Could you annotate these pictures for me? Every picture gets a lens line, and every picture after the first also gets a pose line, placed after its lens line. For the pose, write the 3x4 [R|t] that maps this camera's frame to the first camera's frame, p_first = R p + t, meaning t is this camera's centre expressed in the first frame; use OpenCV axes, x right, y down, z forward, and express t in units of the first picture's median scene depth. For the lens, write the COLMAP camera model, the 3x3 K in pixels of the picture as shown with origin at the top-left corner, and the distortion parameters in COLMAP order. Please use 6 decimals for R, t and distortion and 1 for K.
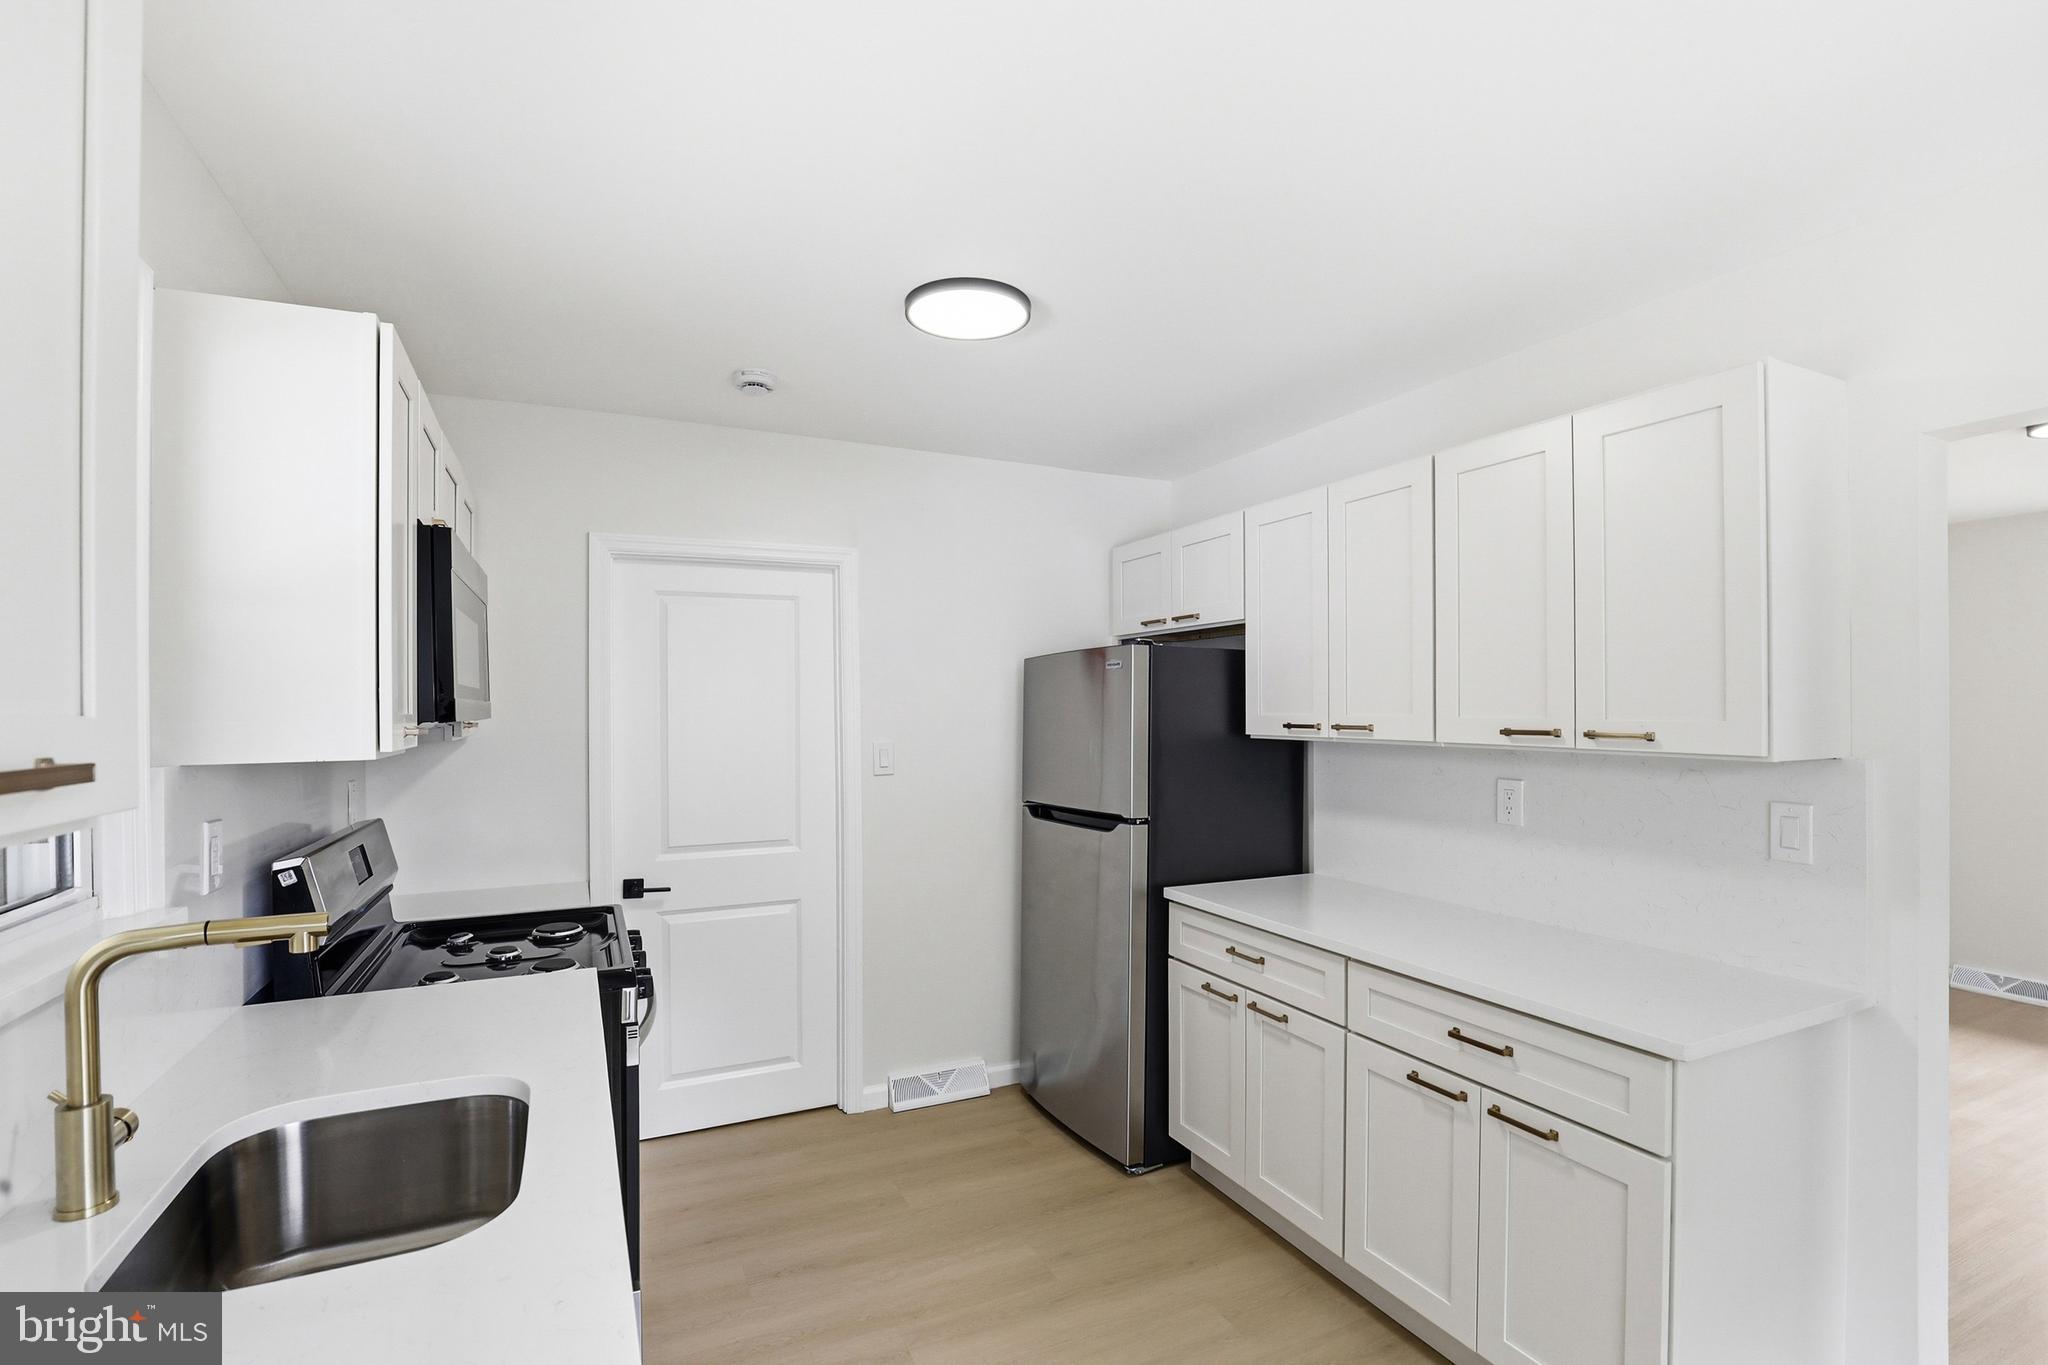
lens RADIAL K [[1017.9, 0, 1026.8], [0, 1017.9, 702.2], [0, 0, 1]] dist [-0.024748, 0.000322]
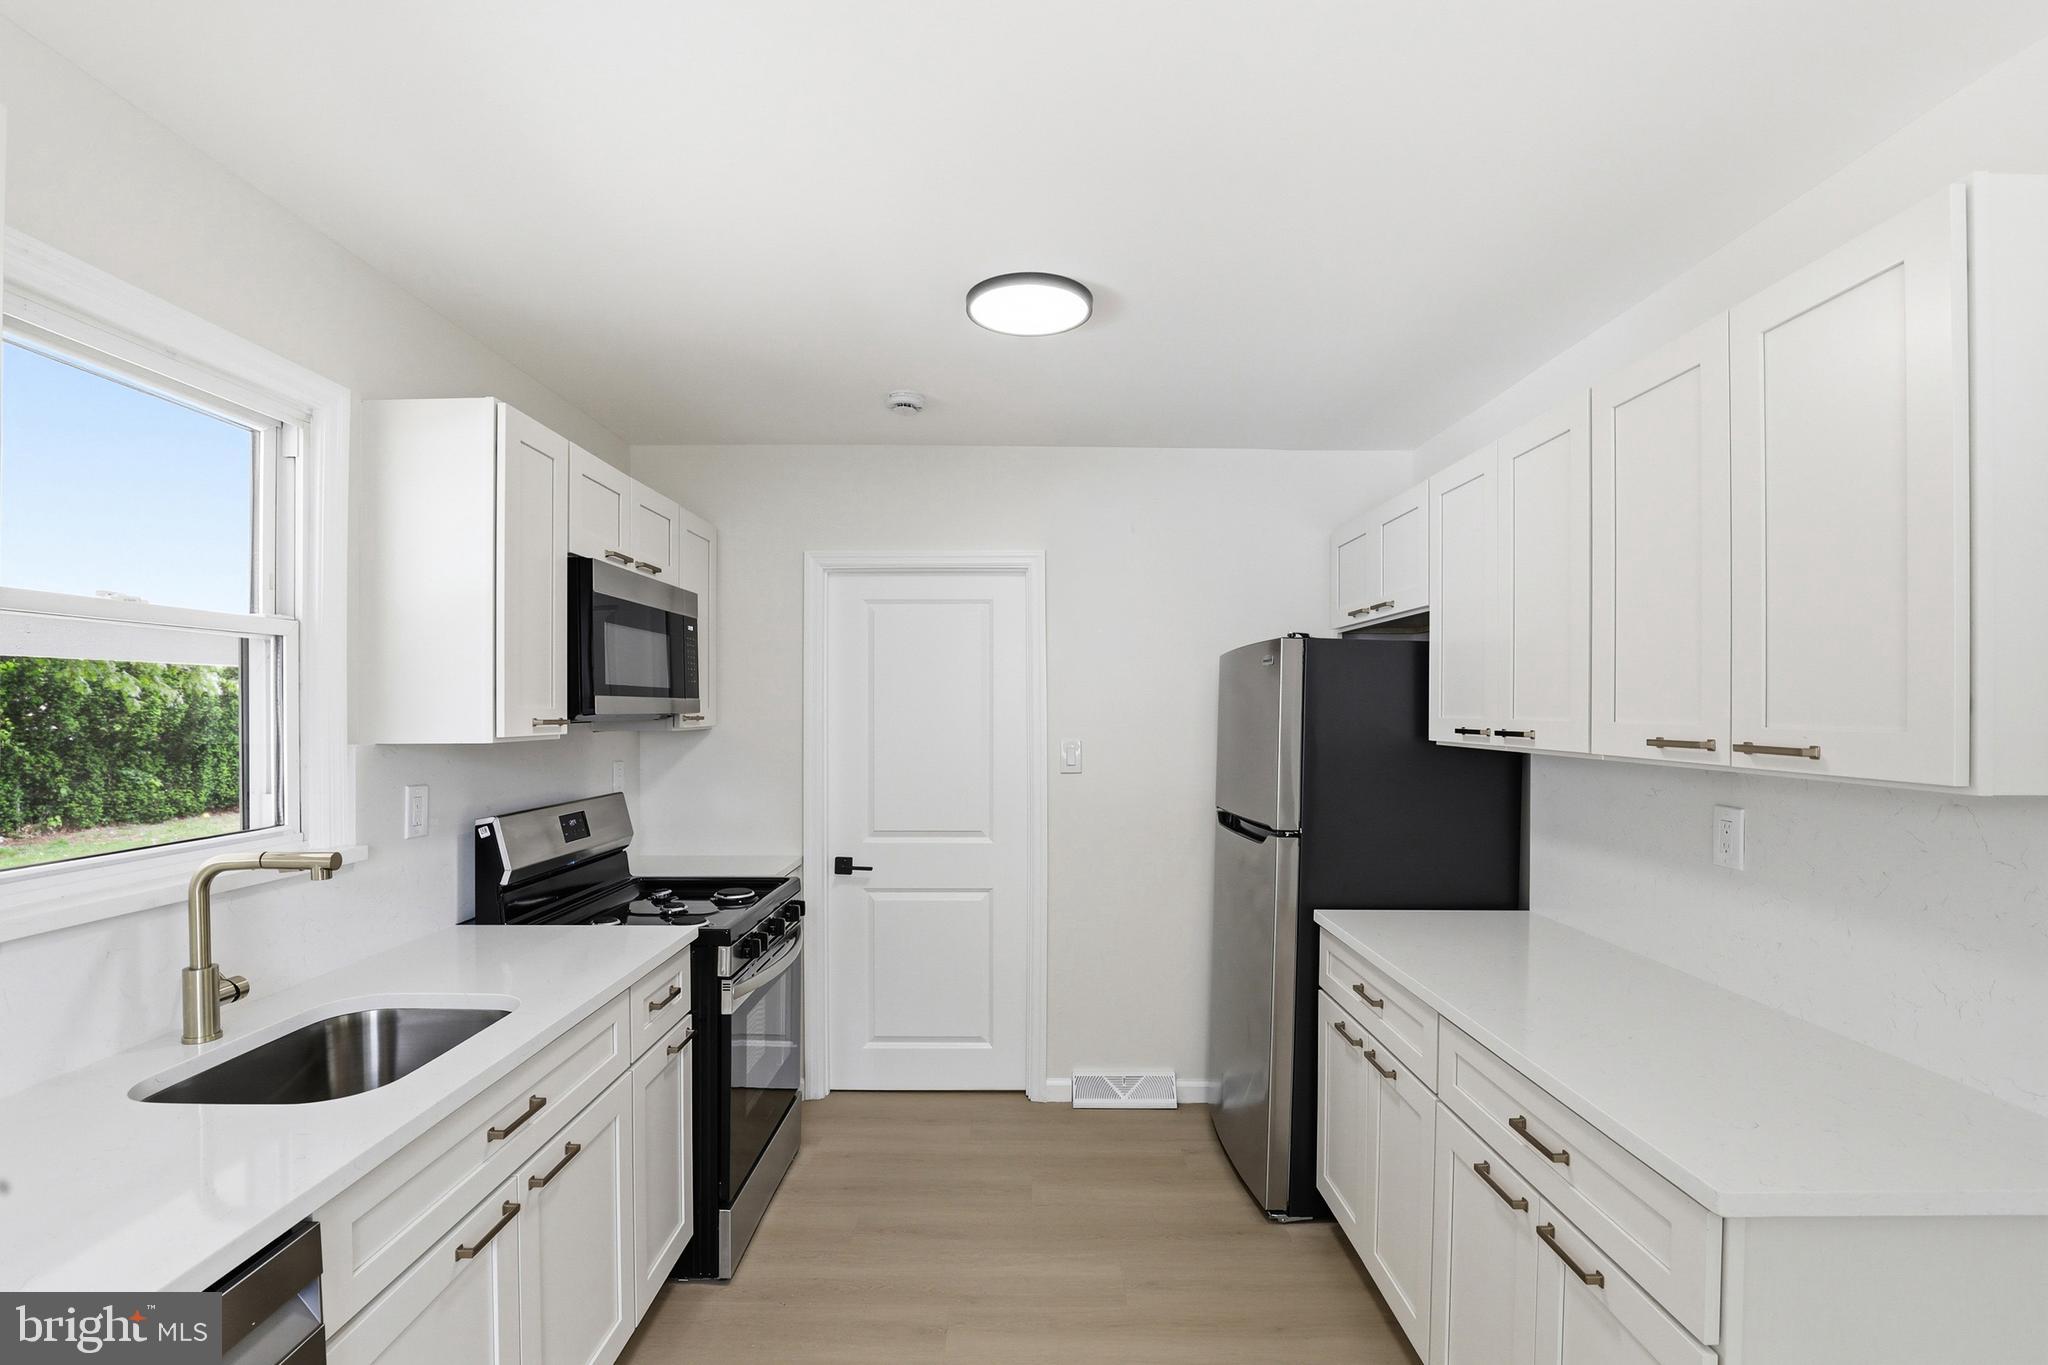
lens RADIAL K [[1029.4, 0, 1104.3], [0, 1029.4, 708.8], [0, 0, 1]] dist [-0.026229, -0.000182]
pose [[0.892149, 0.007064, -0.451686, 0.381299], [-0.004698, 0.999969, 0.006359, 0.001146], [0.451717, -0.003551, 0.892154, 0.113368]]
